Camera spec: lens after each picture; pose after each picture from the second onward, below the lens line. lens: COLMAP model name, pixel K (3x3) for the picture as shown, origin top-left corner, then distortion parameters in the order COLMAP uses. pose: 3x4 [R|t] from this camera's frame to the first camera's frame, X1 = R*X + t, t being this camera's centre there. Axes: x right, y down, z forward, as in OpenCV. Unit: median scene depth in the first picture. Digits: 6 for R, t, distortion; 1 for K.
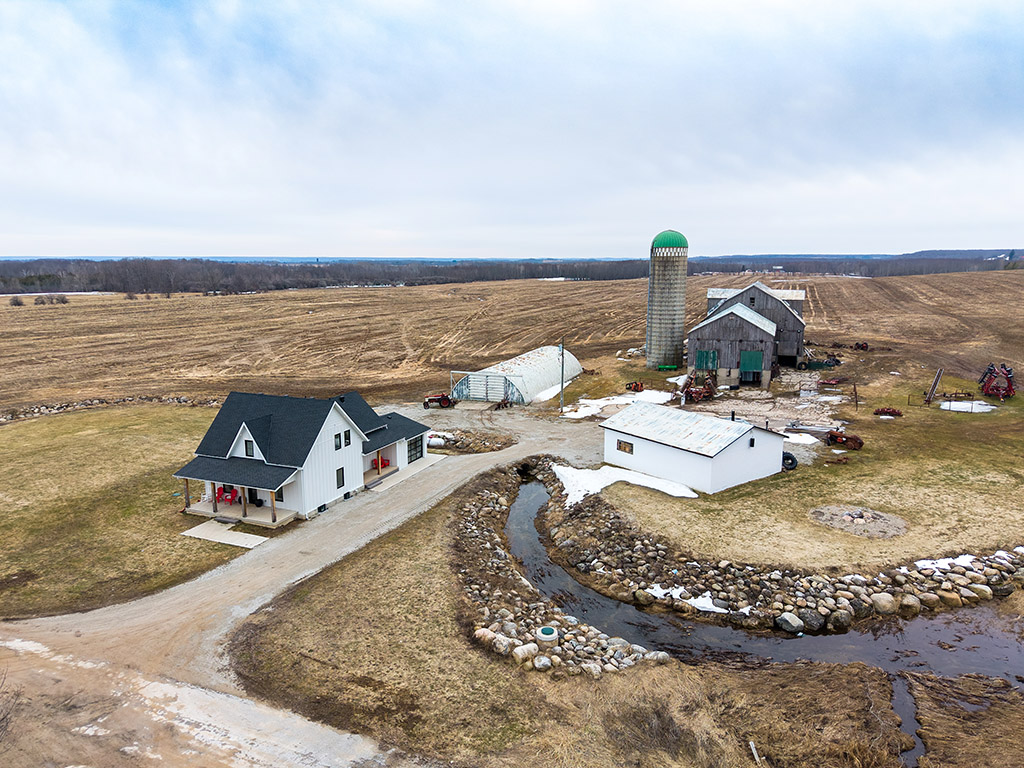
lens RADIAL K [[697.8, 0, 506.9], [0, 697.8, 385.9], [0, 0, 1]] dist [0.009177, -0.001650]
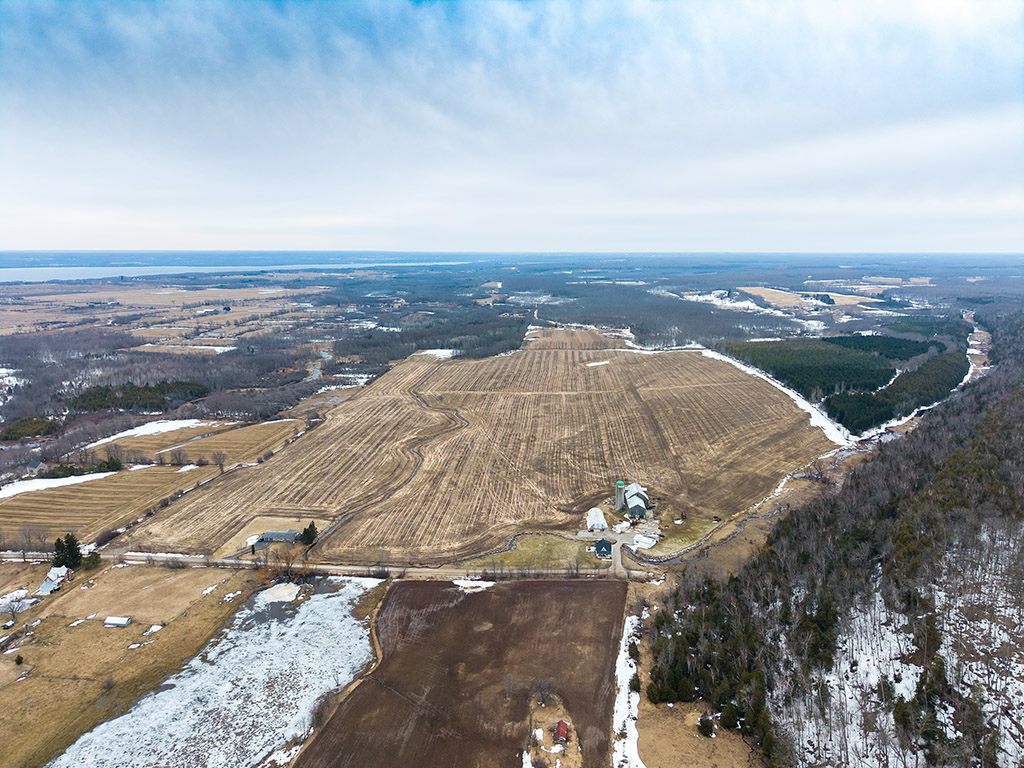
lens RADIAL K [[685.7, 0, 507.8], [0, 685.7, 385.5], [0, 0, 1]] dist [0.049373, -0.061550]
pose [[0.955656, -0.055813, 0.289149, -2.009587], [0.049627, 0.998356, 0.028687, -1.174361], [-0.290274, -0.013066, 0.956854, -3.555102]]
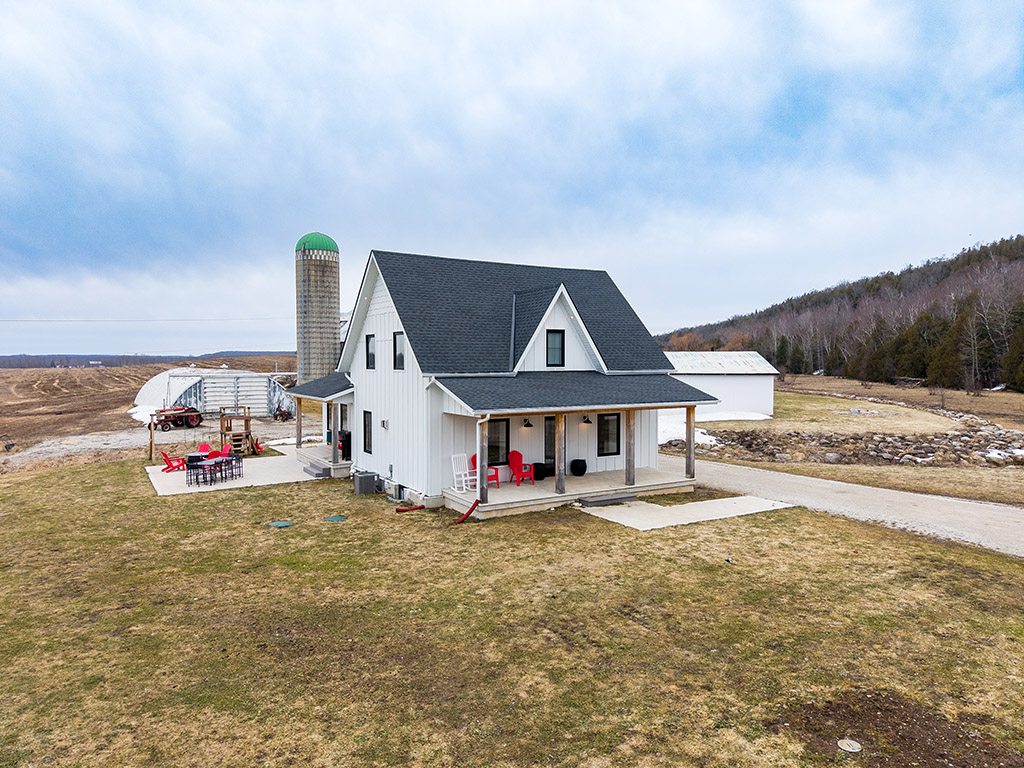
lens RADIAL K [[684.4, 0, 513.6], [0, 684.4, 386.6], [0, 0, 1]] dist [0.040183, -0.049781]
pose [[0.582547, -0.023904, 0.812445, -0.379531], [0.139932, 0.987592, -0.071278, 0.072165], [-0.800661, 0.155210, 0.578664, 0.393473]]
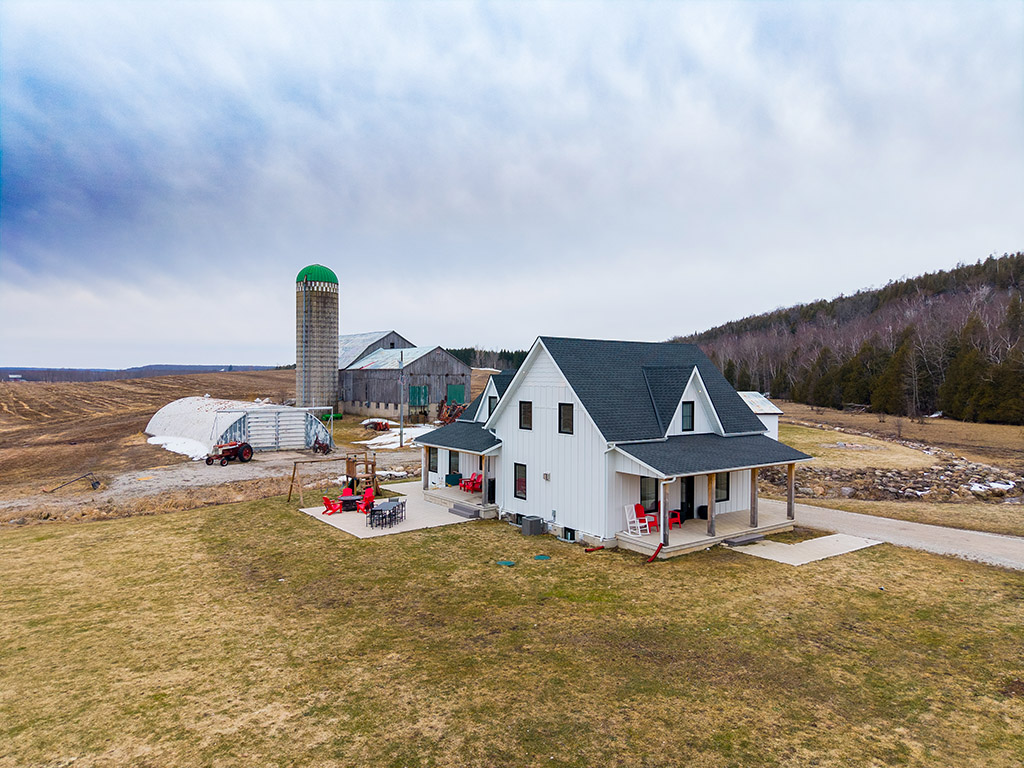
lens RADIAL K [[687.1, 0, 514.5], [0, 687.1, 386.0], [0, 0, 1]] dist [0.010626, -0.003128]
pose [[0.507675, -0.001099, 0.861548, -0.467766], [0.141732, 0.986481, -0.082259, 0.046331], [-0.849811, 0.163870, 0.500967, 0.427952]]
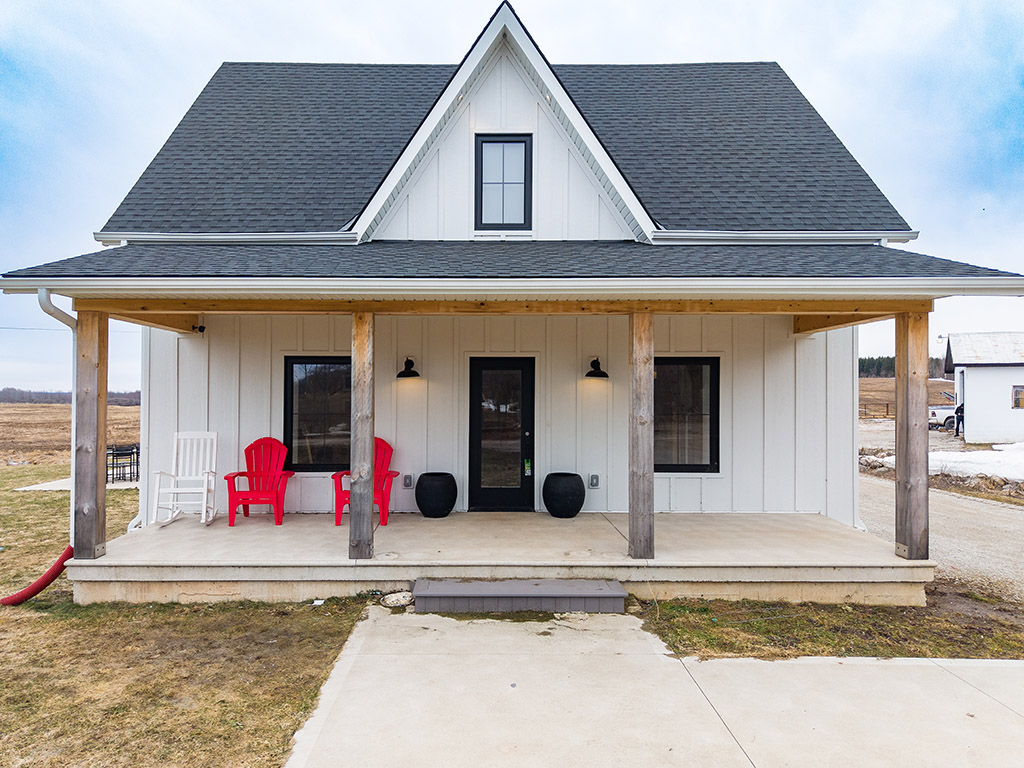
lens RADIAL K [[715.1, 0, 482.4], [0, 715.1, 387.2], [0, 0, 1]] dist [0.025325, -0.074624]
pose [[0.924474, 0.010241, 0.381107, -0.225389], [0.062570, 0.982009, -0.178168, 0.087624], [-0.376075, 0.188558, 0.907201, 0.433530]]
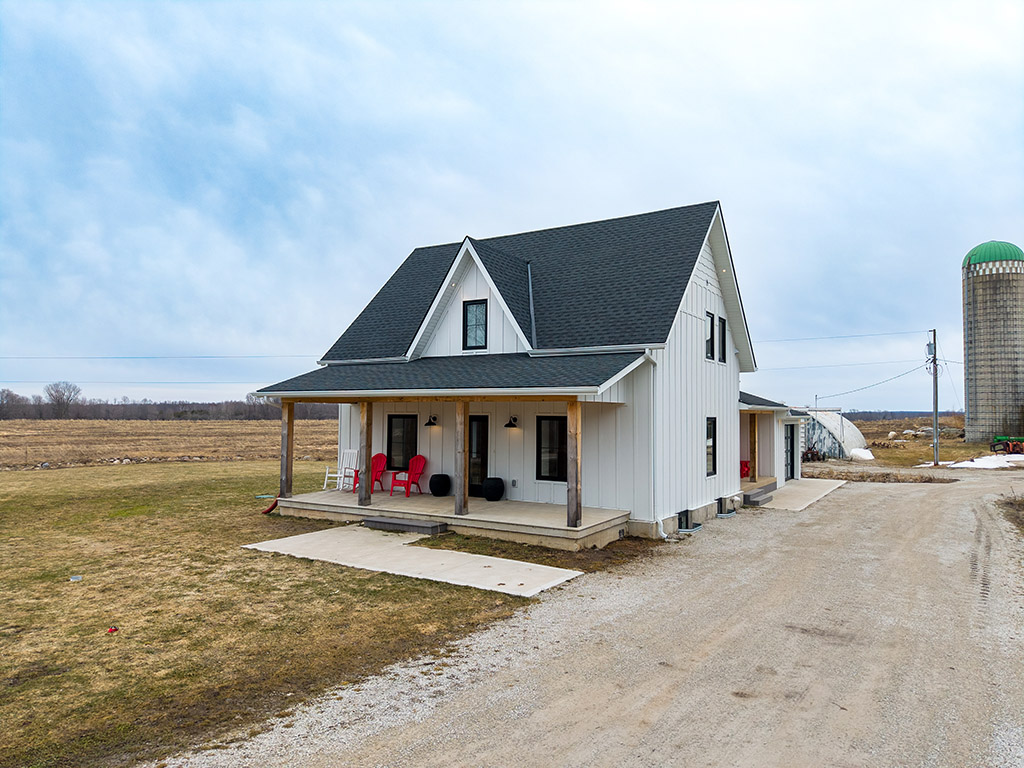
lens RADIAL K [[687.1, 0, 514.5], [0, 687.1, 386.0], [0, 0, 1]] dist [0.010626, -0.003128]
pose [[0.988379, 0.004798, -0.151931, -0.152615], [-0.038006, 0.975556, -0.216440, 0.096713], [0.147178, 0.219699, 0.964402, 0.351755]]
